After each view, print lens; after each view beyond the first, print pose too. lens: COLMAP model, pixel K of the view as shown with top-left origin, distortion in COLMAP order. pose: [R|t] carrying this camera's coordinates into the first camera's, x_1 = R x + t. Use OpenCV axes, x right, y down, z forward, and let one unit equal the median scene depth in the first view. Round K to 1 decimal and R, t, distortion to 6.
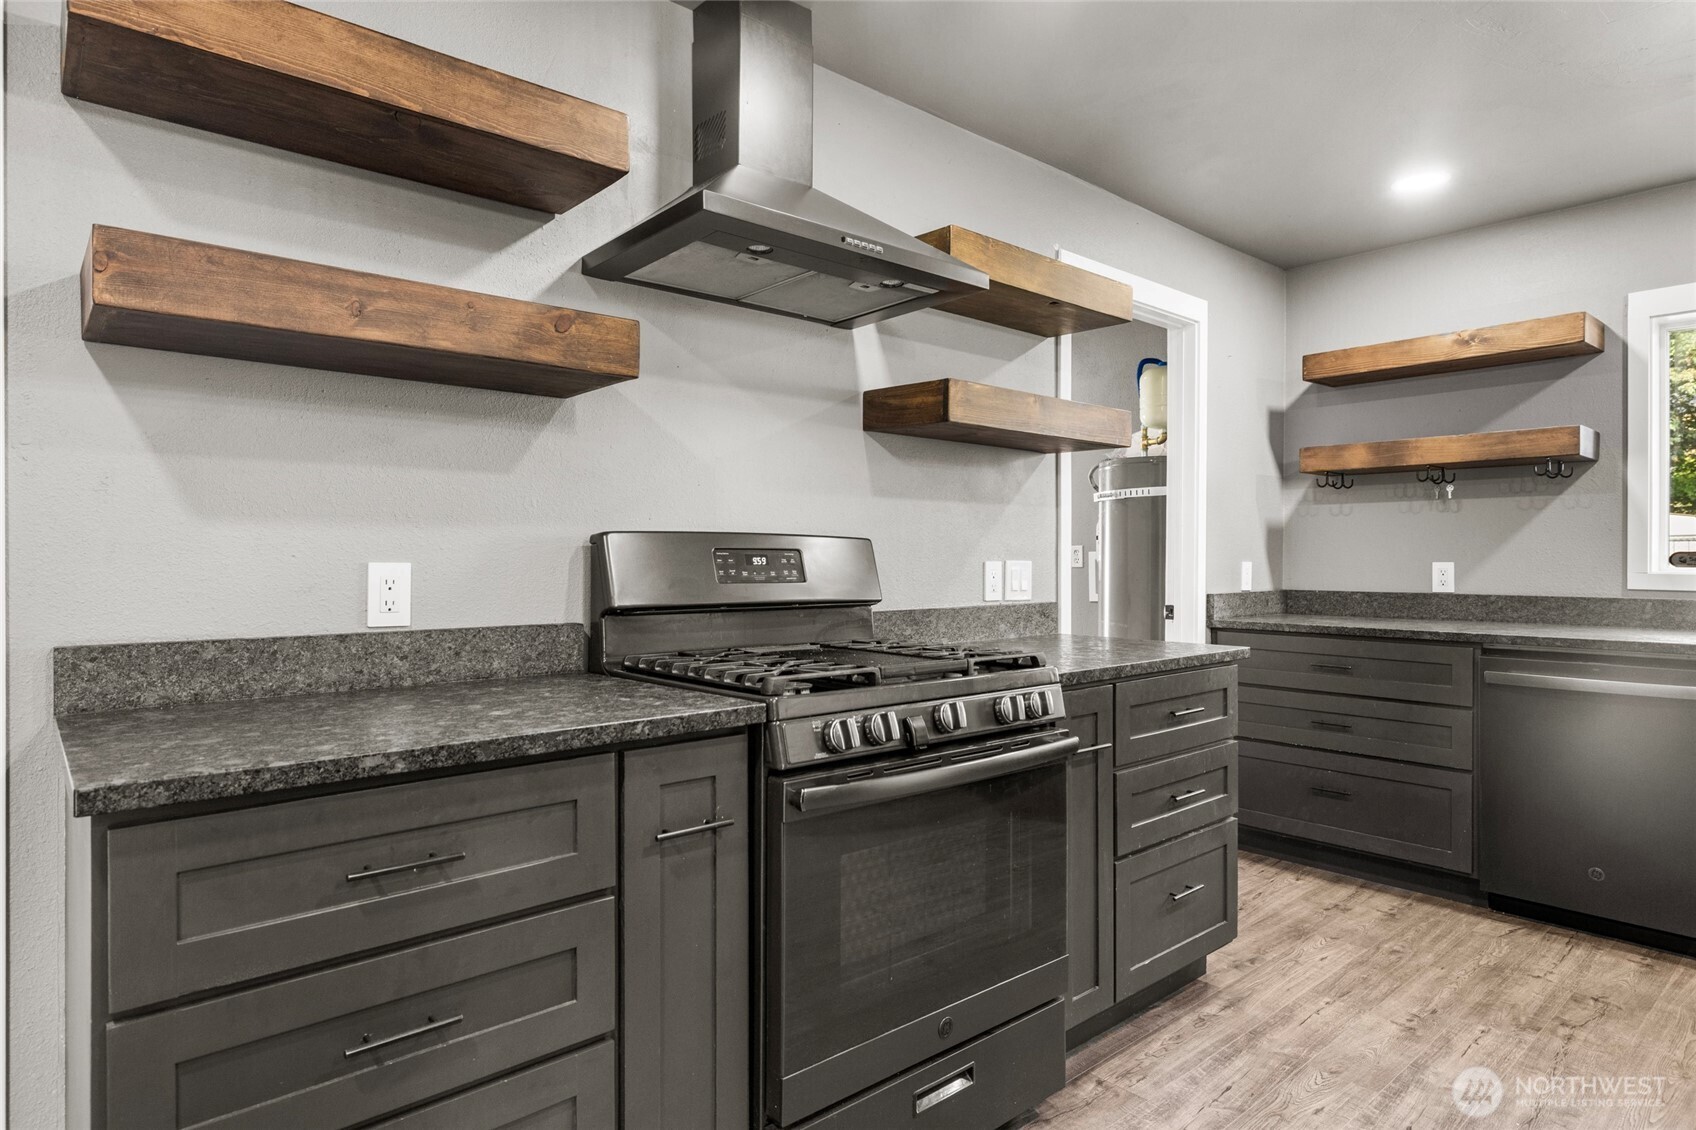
lens RADIAL K [[954.0, 0, 841.6], [0, 954.0, 561.4], [0, 0, 1]] dist [-0.000679, 0.001461]
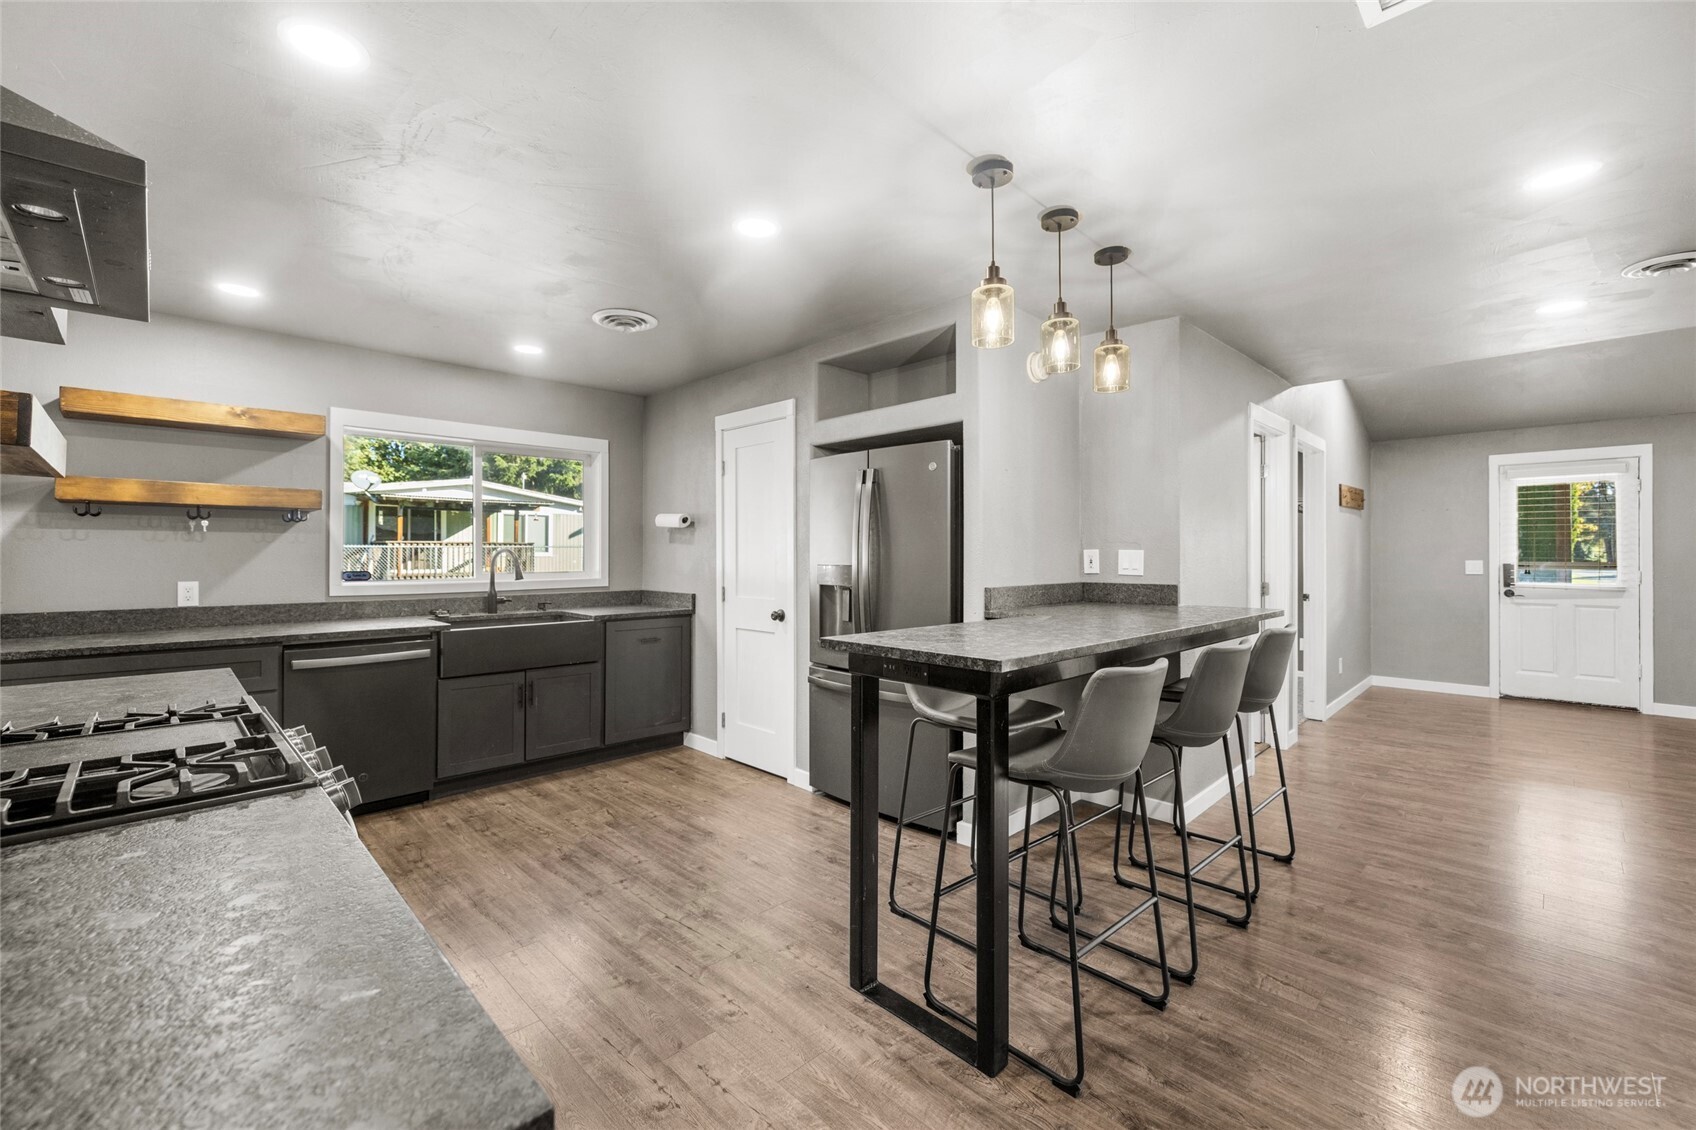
lens RADIAL K [[709.1, 0, 829.2], [0, 709.1, 550.8], [0, 0, 1]] dist [-0.002394, 0.000730]
pose [[-0.052666, 0.005273, 0.998598, -0.447373], [0.001352, 0.999986, -0.005209, -0.044983], [-0.998611, 0.001076, -0.052673, 0.292990]]
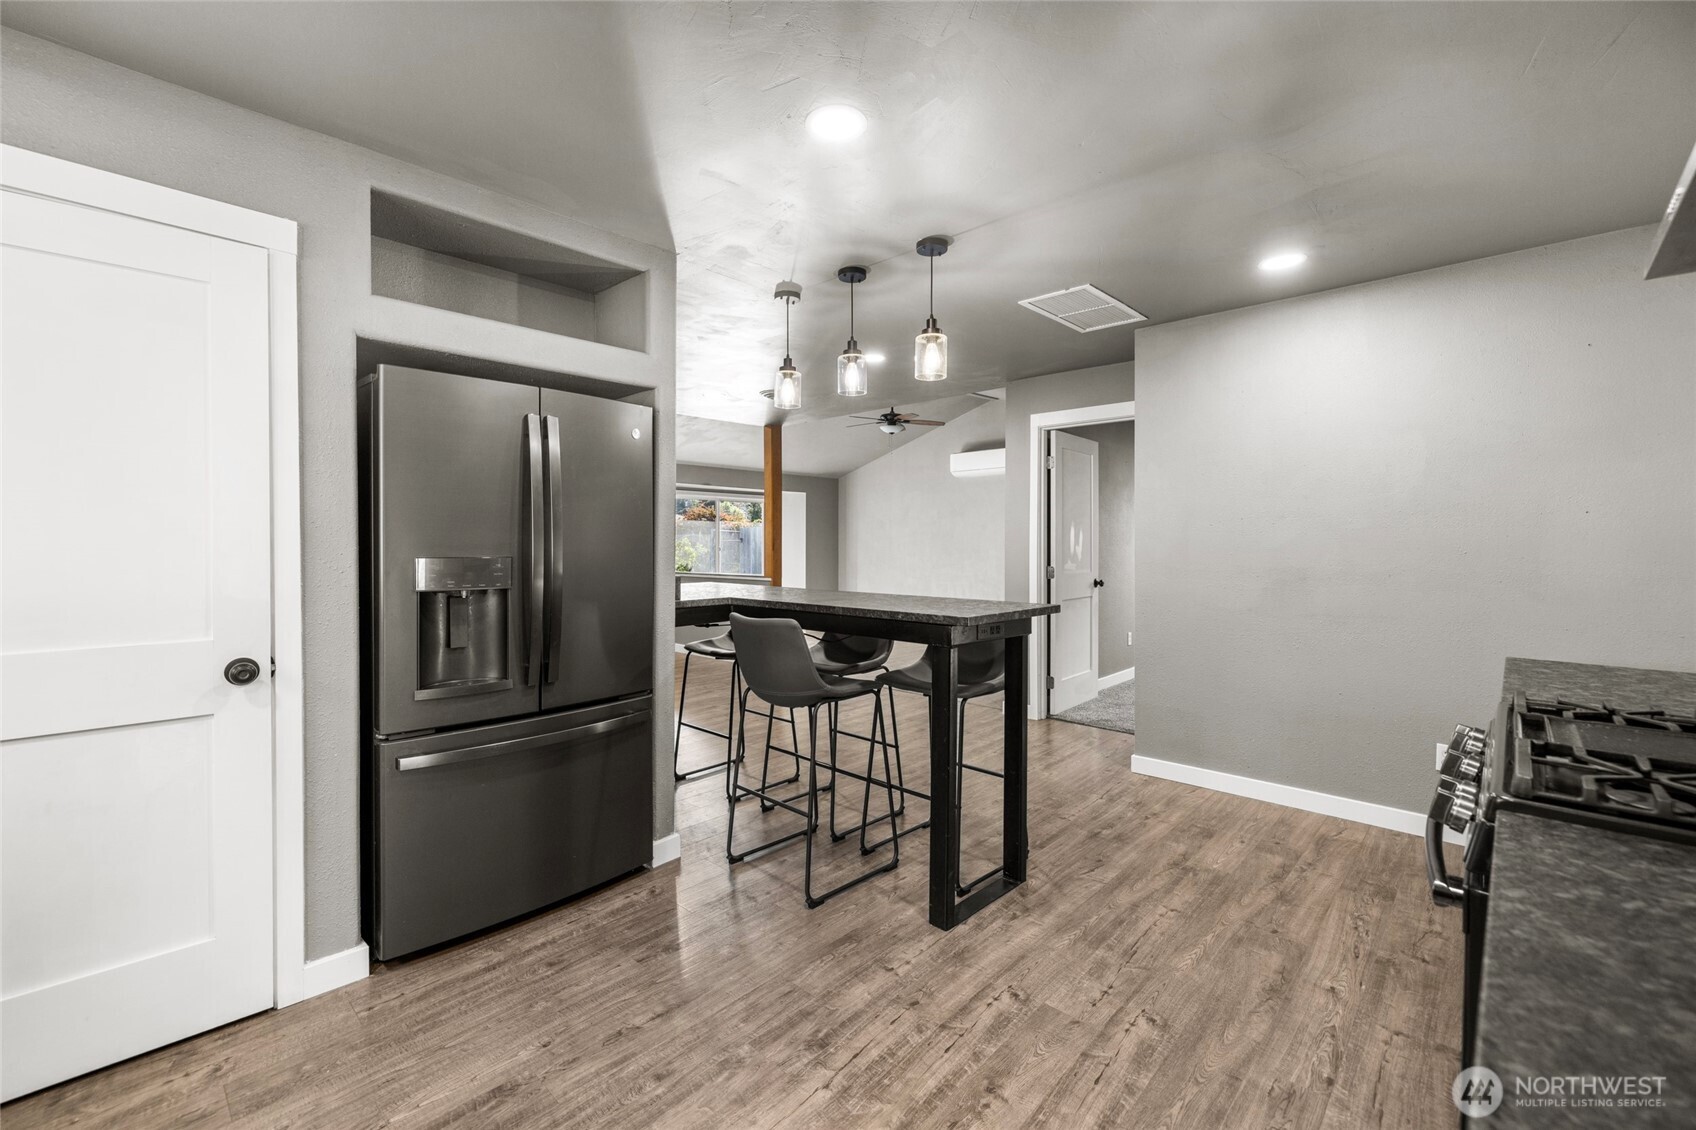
lens RADIAL K [[709.1, 0, 839.8], [0, 709.1, 558.1], [0, 0, 1]] dist [-0.002394, 0.000730]
pose [[-0.995393, 0.004028, -0.095792, 0.508699], [0.002027, 0.999778, 0.020976, -0.039714], [0.095855, 0.020685, -0.995180, 1.035316]]
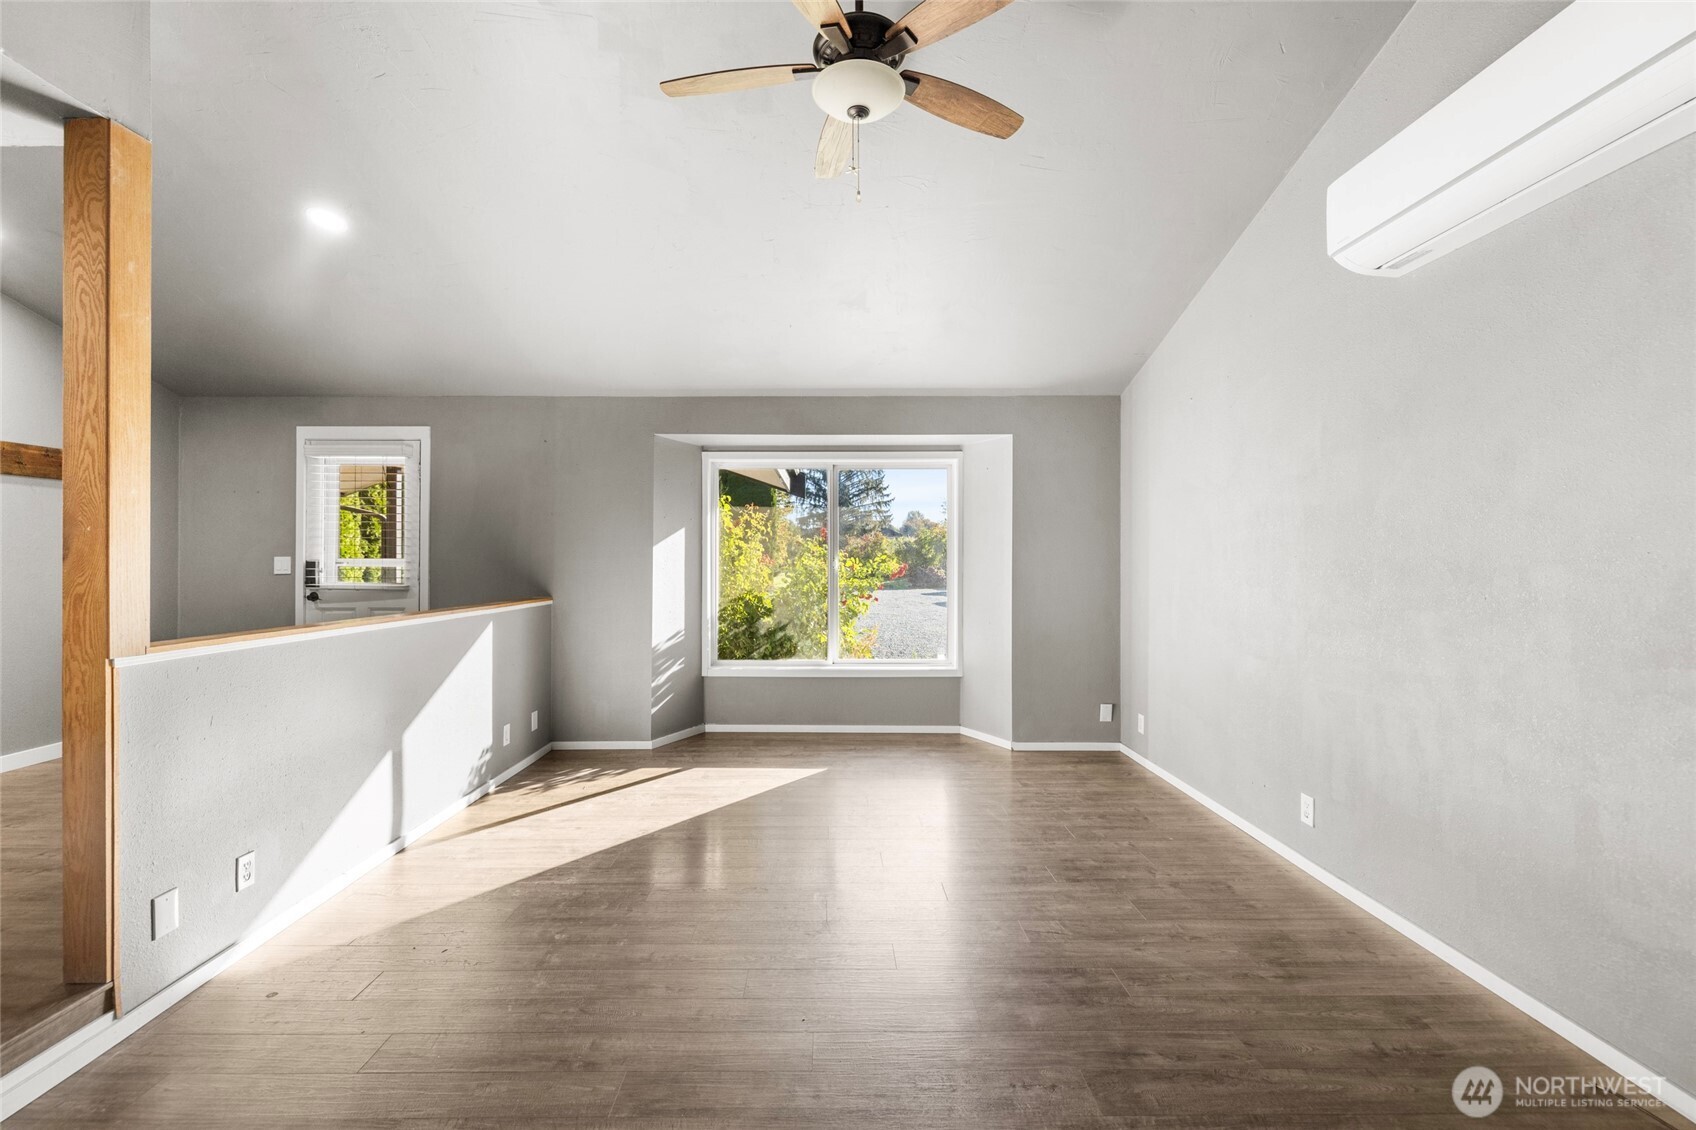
lens RADIAL K [[709.1, 0, 830.6], [0, 709.1, 561.5], [0, 0, 1]] dist [-0.002394, 0.000730]
pose [[-0.753654, 0.002011, 0.657268, -0.538124], [0.003995, 0.999991, 0.001521, -0.007189], [-0.657259, 0.003772, -0.753656, -1.462610]]
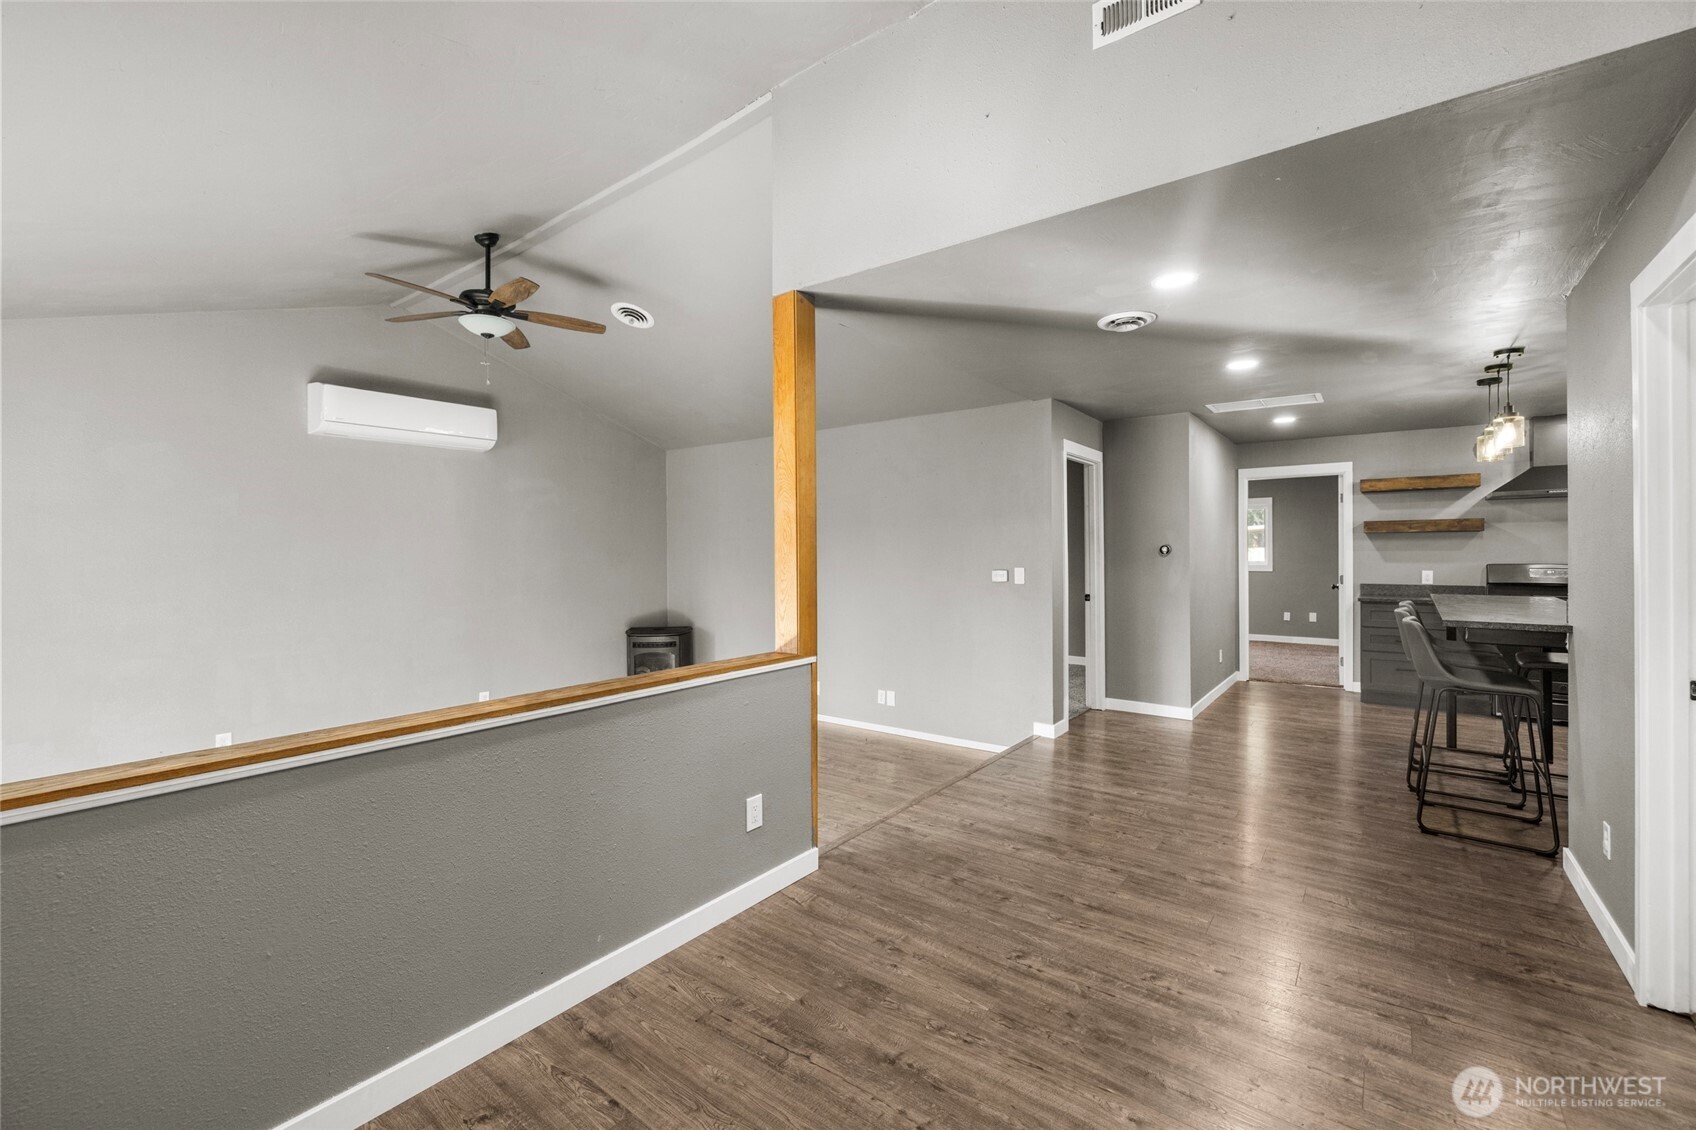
lens RADIAL K [[709.1, 0, 834.7], [0, 709.1, 553.7], [0, 0, 1]] dist [-0.002394, 0.000730]
pose [[0.191006, 0.003046, -0.981584, 1.575723], [0.003483, 0.999987, 0.003781, -0.069860], [0.981583, -0.004141, 0.190993, -1.674984]]
